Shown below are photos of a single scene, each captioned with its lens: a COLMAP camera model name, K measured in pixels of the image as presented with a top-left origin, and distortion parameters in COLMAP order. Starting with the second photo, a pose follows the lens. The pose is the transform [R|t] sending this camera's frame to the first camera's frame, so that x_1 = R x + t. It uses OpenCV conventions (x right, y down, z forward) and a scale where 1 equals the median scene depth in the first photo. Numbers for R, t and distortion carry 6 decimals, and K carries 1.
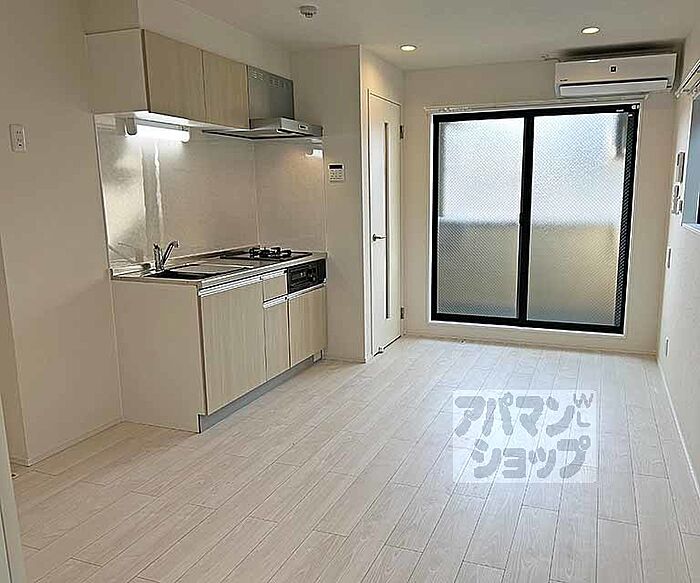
lens RADIAL K [[593.6, 0, 350.9], [0, 593.6, 293.0], [0, 0, 1]] dist [0.012607, 0.004412]
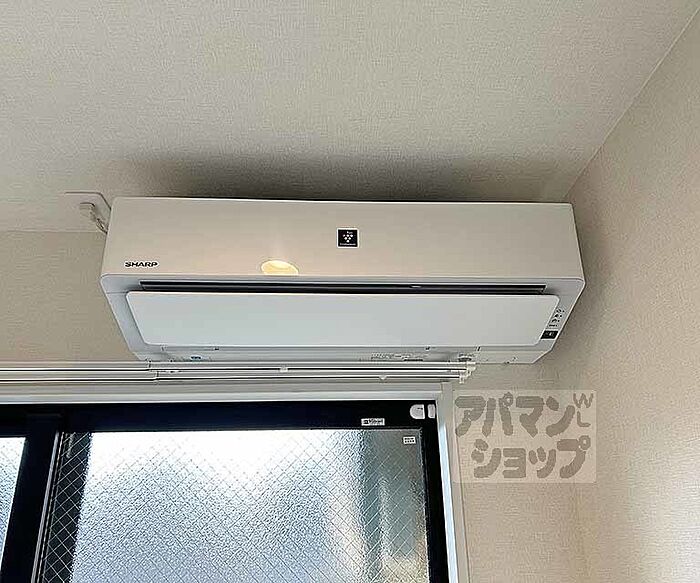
lens RADIAL K [[593.6, 0, 350.0], [0, 593.6, 290.9], [0, 0, 1]] dist [0.012607, 0.004412]
pose [[0.906598, 0.149175, 0.394748, 0.328807], [0.077188, 0.861033, -0.502658, -0.224135], [-0.414875, 0.486179, 0.769096, 0.775396]]
